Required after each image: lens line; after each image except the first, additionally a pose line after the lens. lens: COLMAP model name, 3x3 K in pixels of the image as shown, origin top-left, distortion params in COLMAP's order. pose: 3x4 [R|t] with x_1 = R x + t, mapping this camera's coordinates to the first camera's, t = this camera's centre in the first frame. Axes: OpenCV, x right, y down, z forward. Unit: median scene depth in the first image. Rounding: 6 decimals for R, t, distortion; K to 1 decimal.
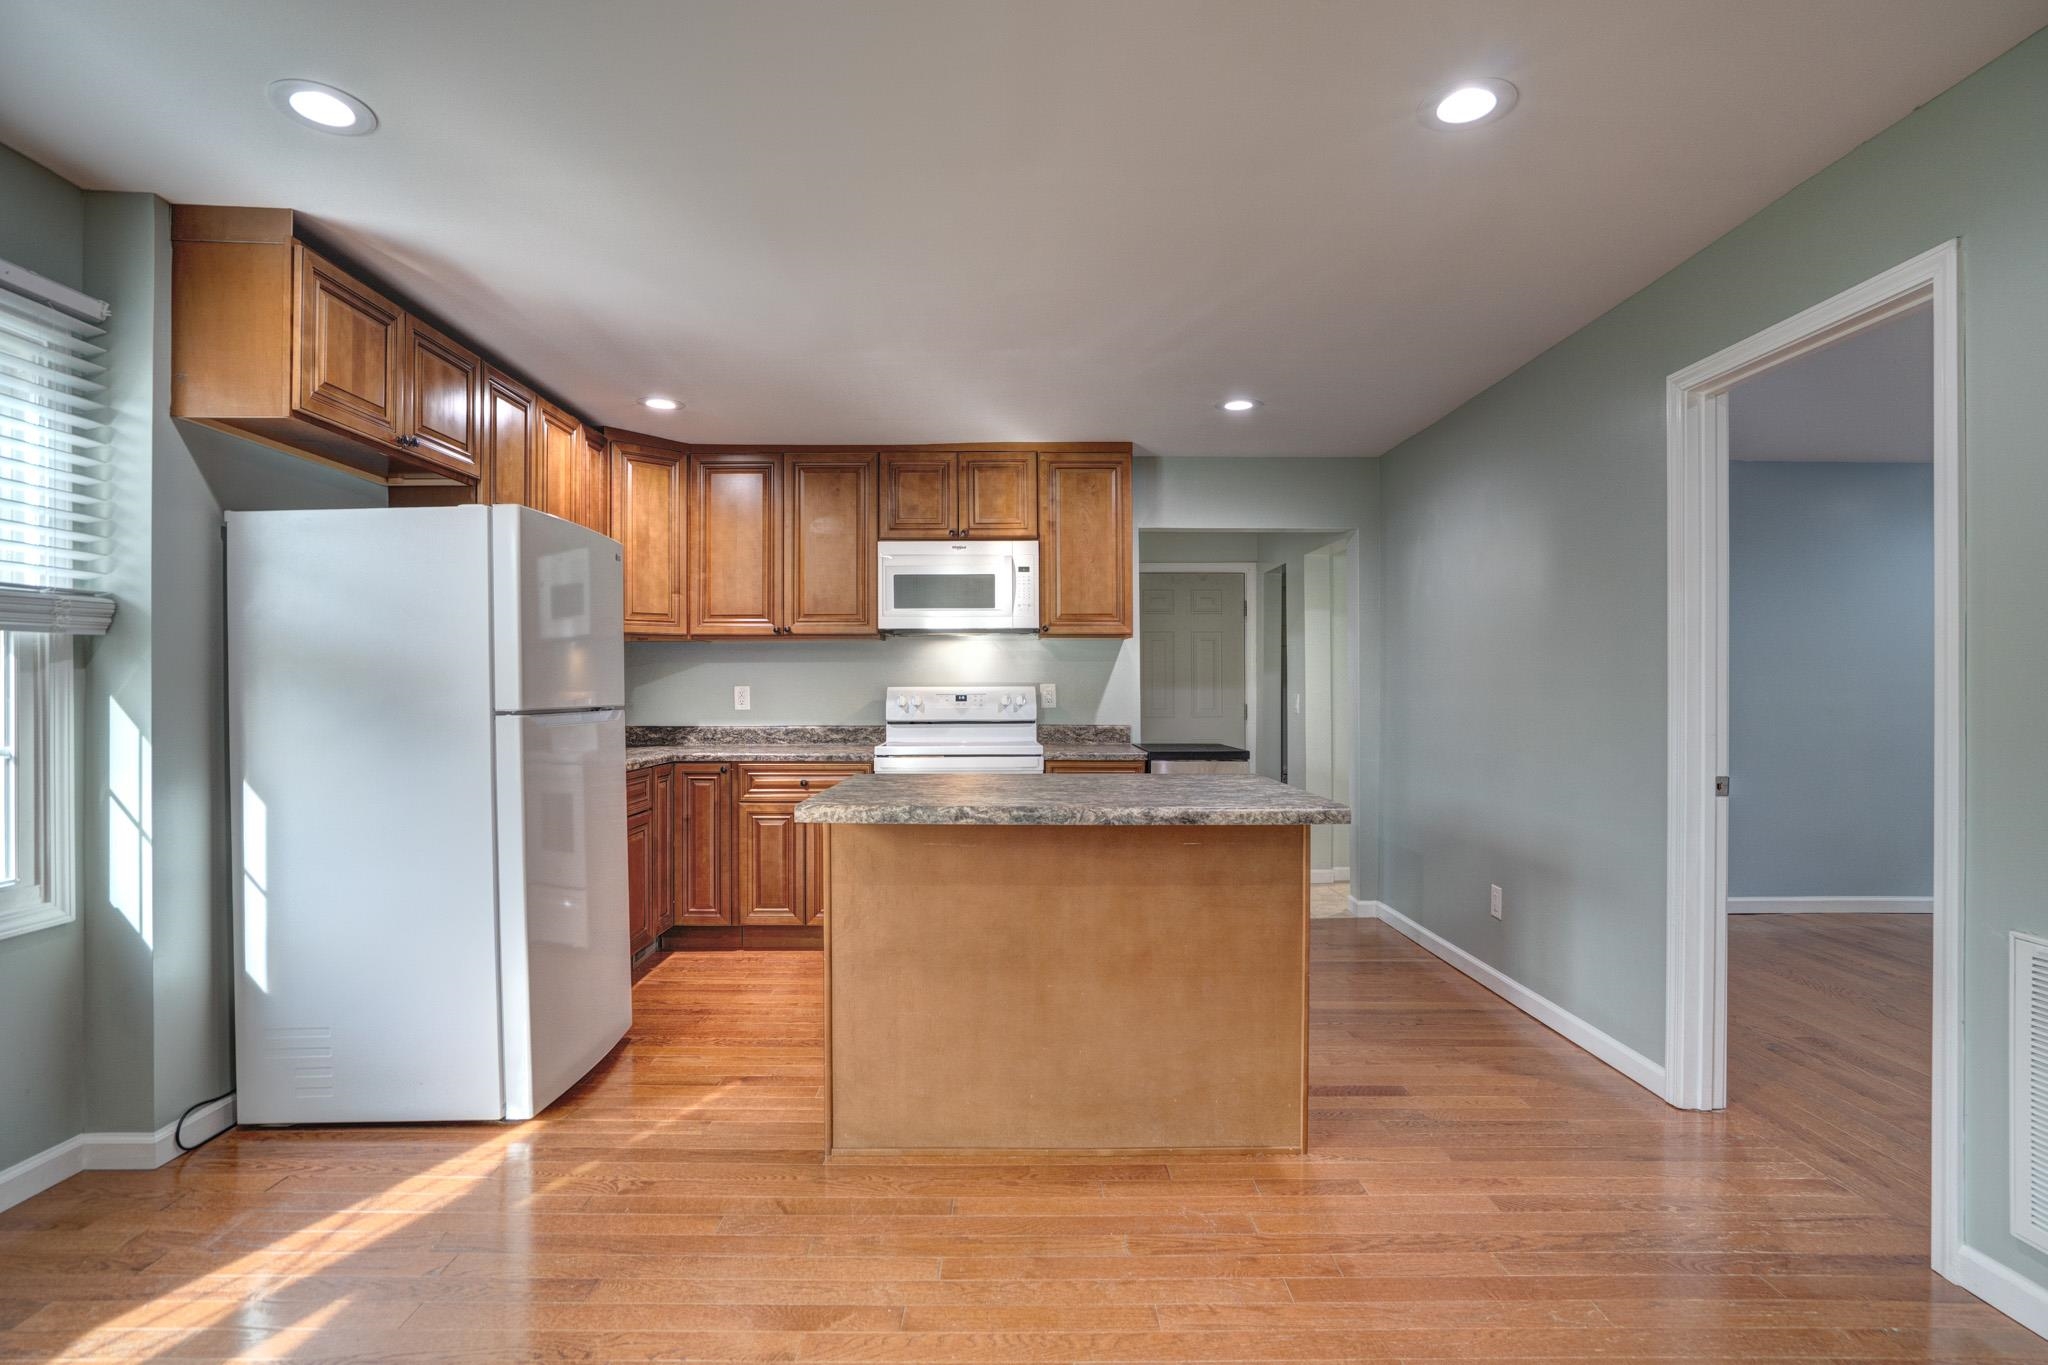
lens RADIAL K [[1031.5, 0, 995.2], [0, 1031.5, 684.0], [0, 0, 1]] dist [-0.057004, 0.030697]
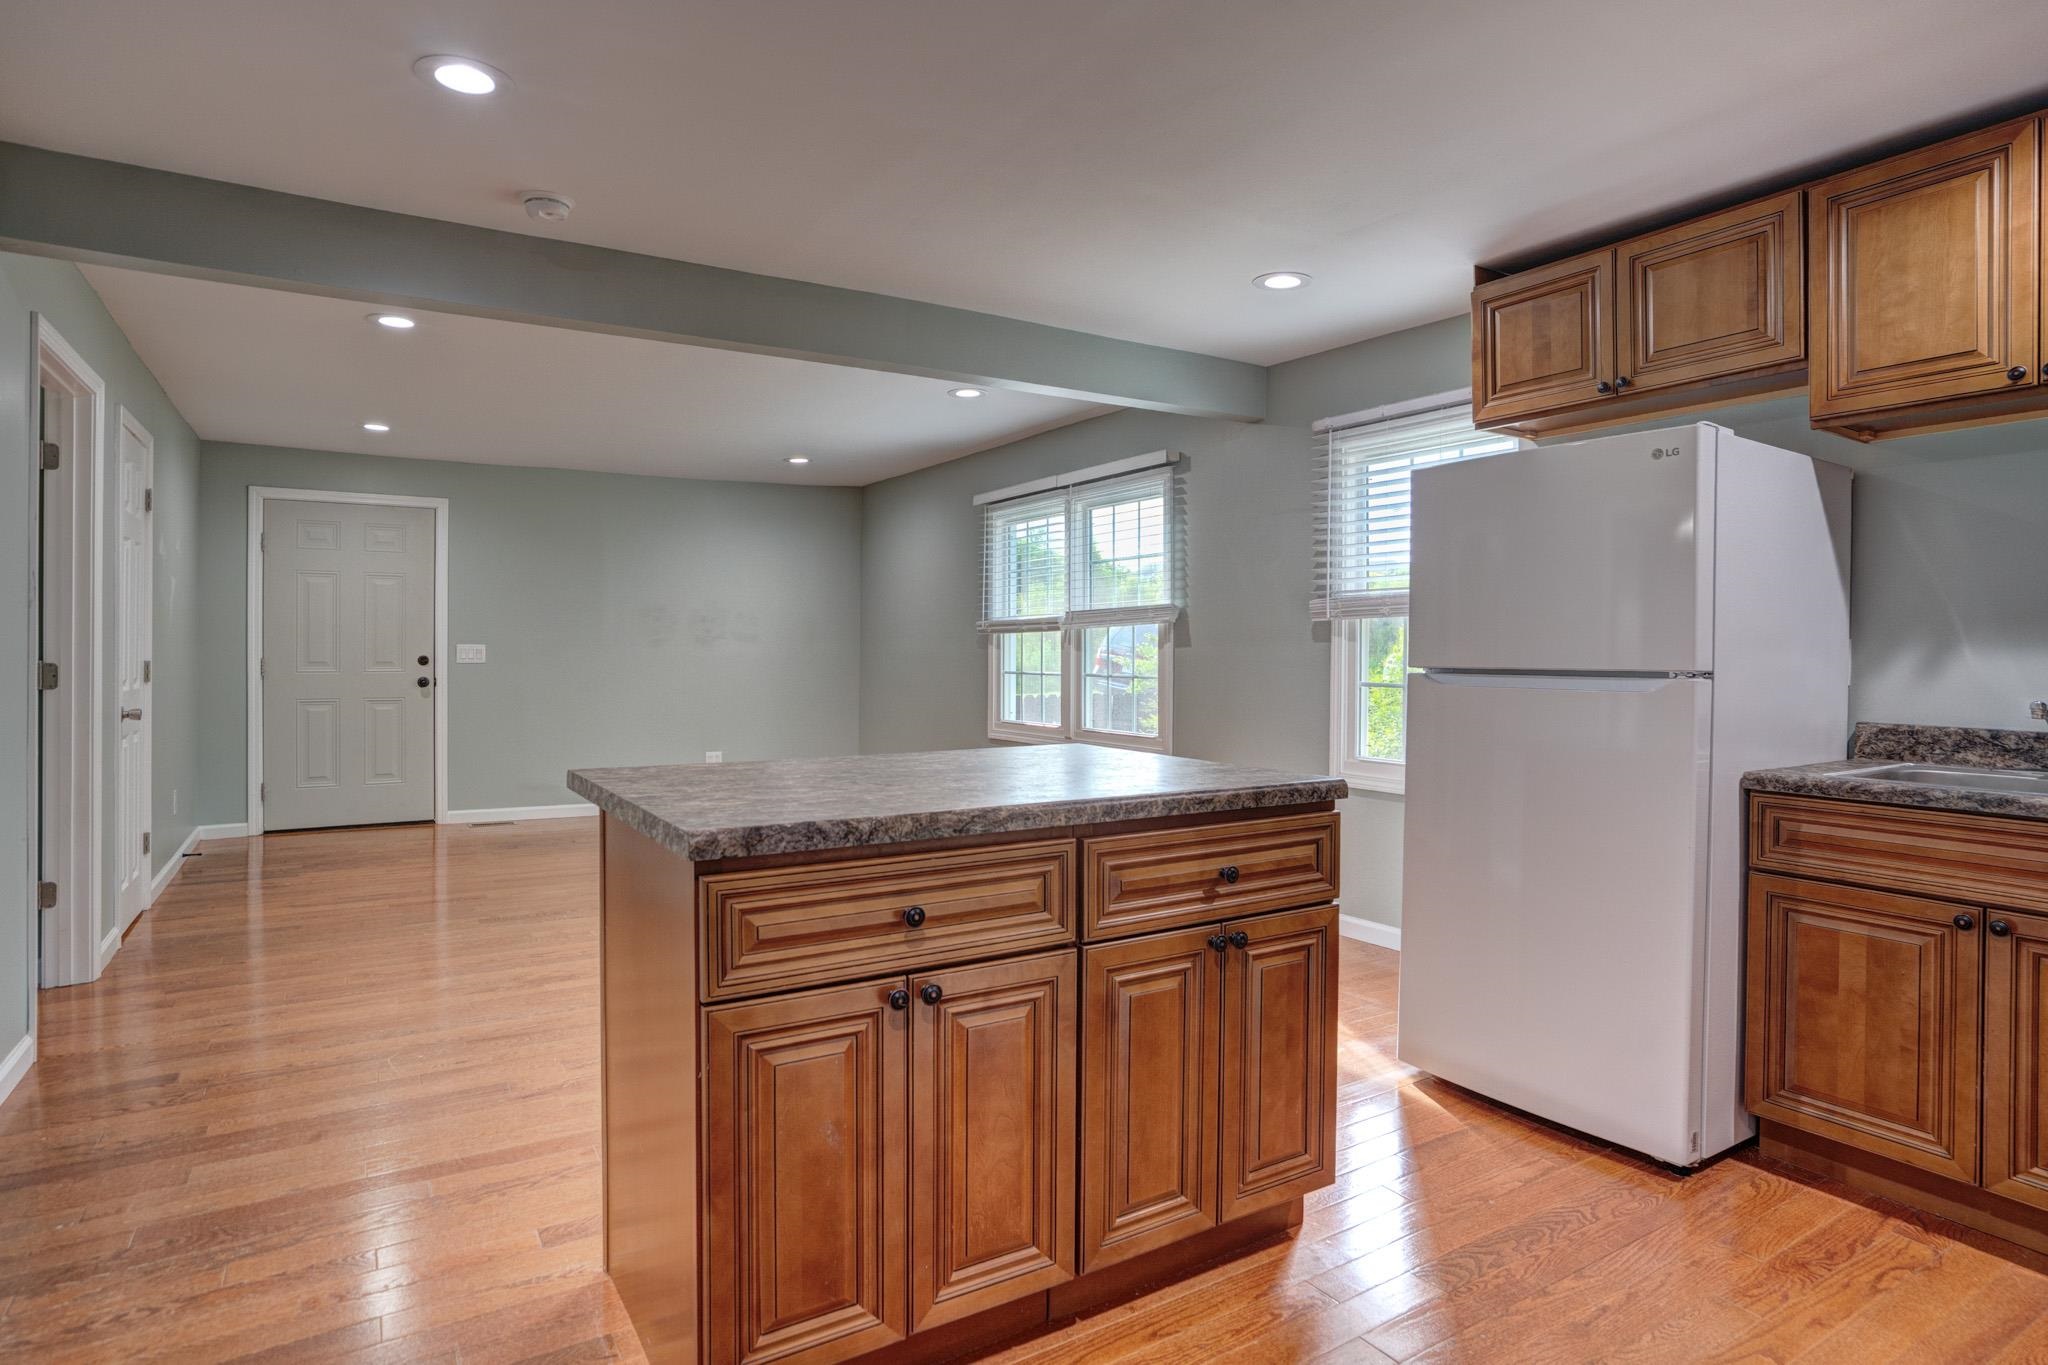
lens RADIAL K [[1089.5, 0, 1054.2], [0, 1089.5, 650.6], [0, 0, 1]] dist [-0.033081, 0.023019]
pose [[-0.824647, -0.004506, -0.565630, 0.257508], [-0.003007, 0.999989, -0.003582, 0.007701], [0.565640, -0.001253, -0.824651, 0.952227]]
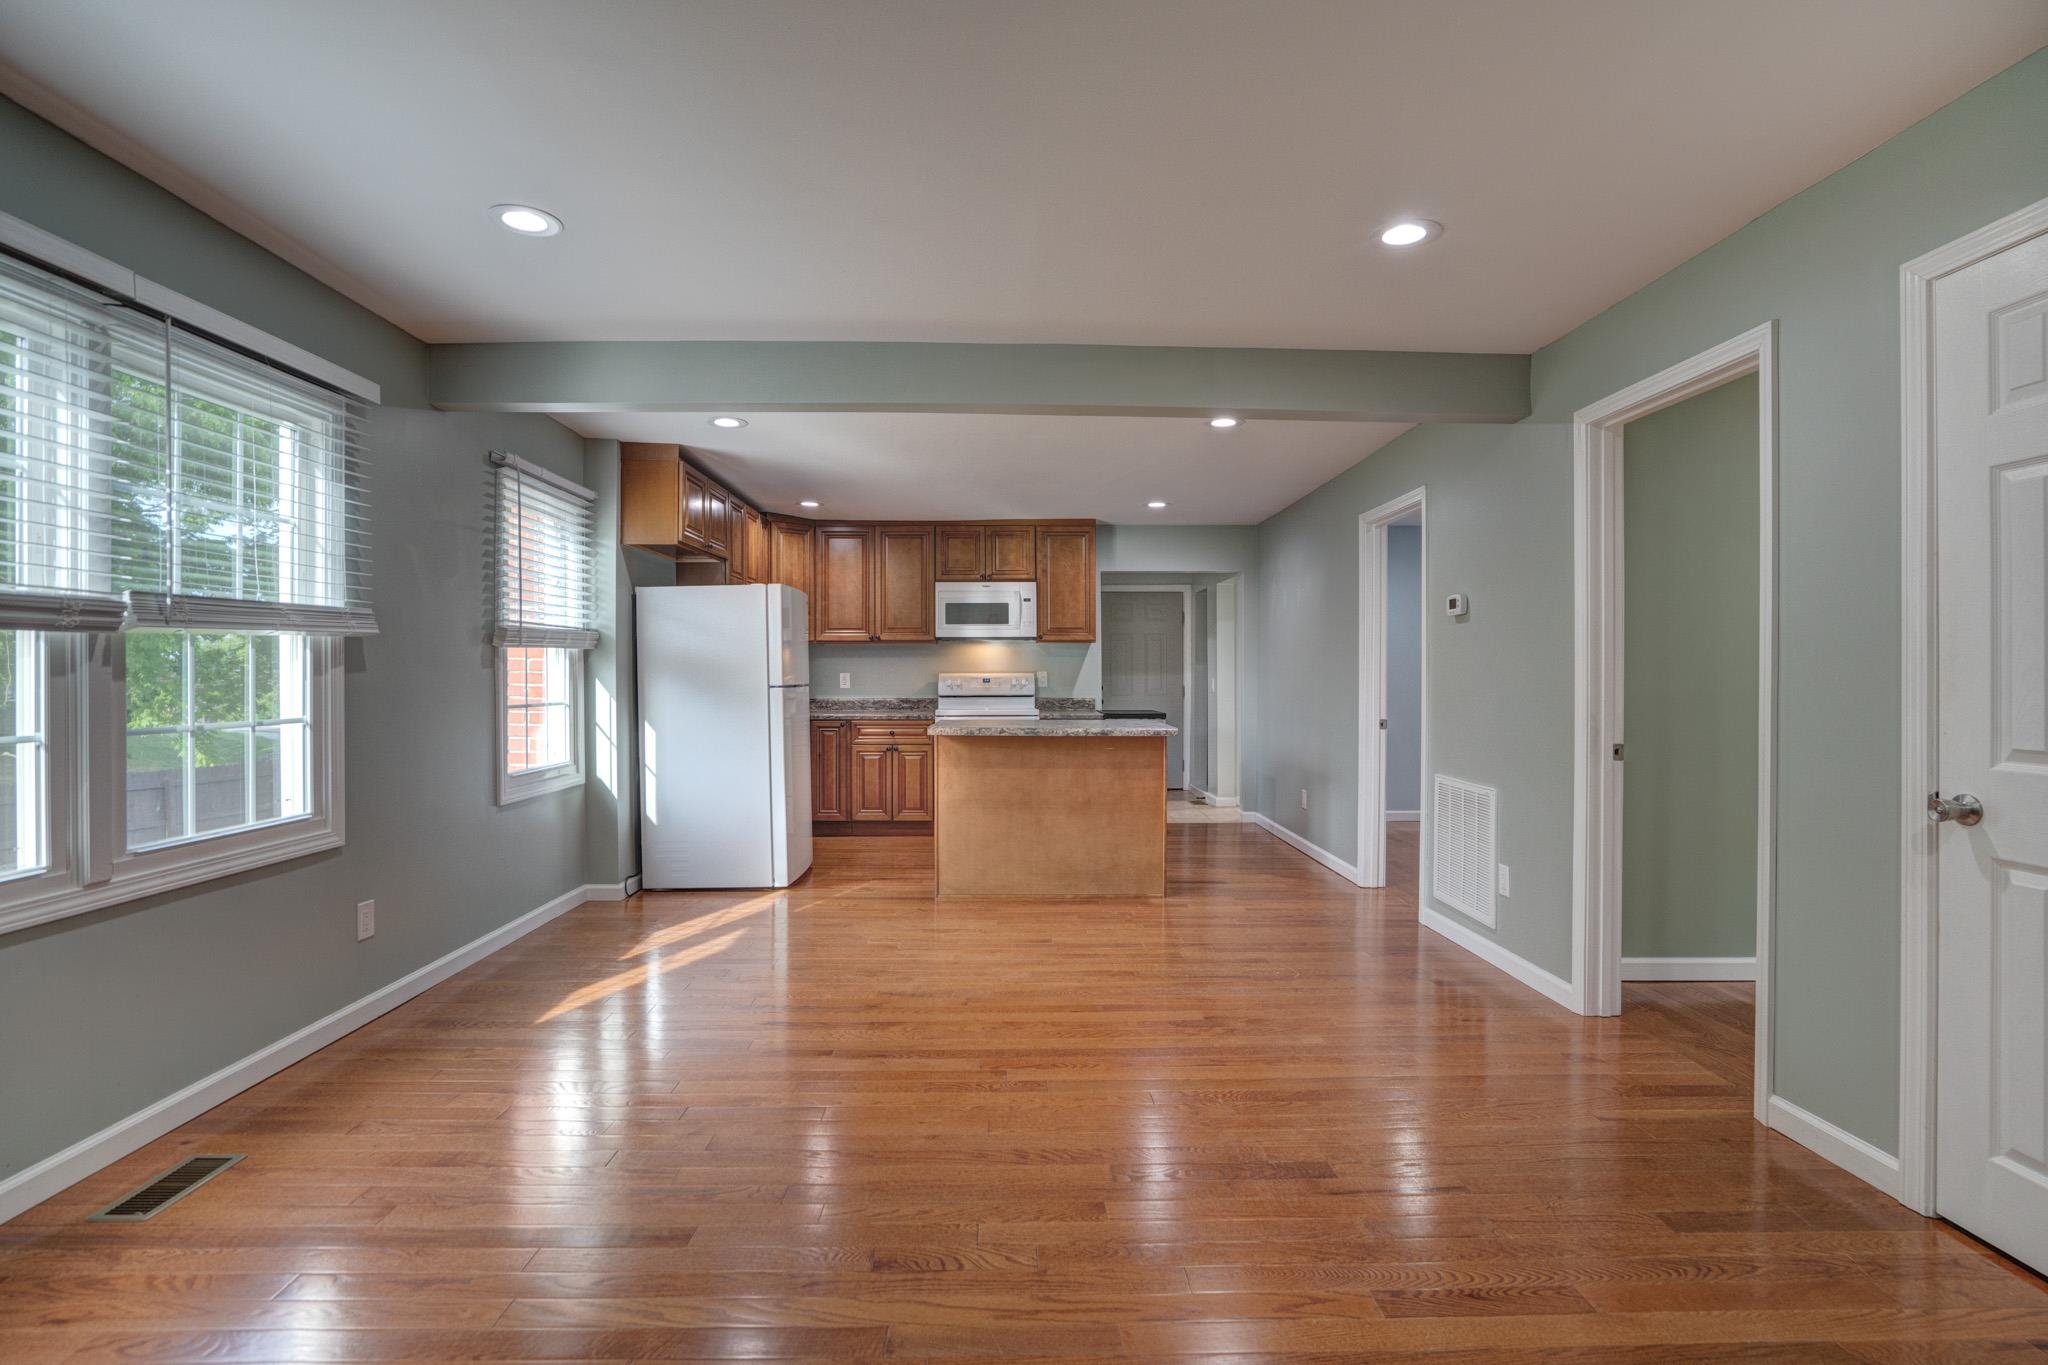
lens RADIAL K [[991.6, 0, 988.7], [0, 991.6, 679.8], [0, 0, 1]] dist [-0.056584, 0.021430]
pose [[0.999995, 0.000358, -0.003286, -0.026257], [-0.000328, 0.999959, 0.009015, -0.001434], [0.003289, -0.009014, 0.999954, -0.535584]]
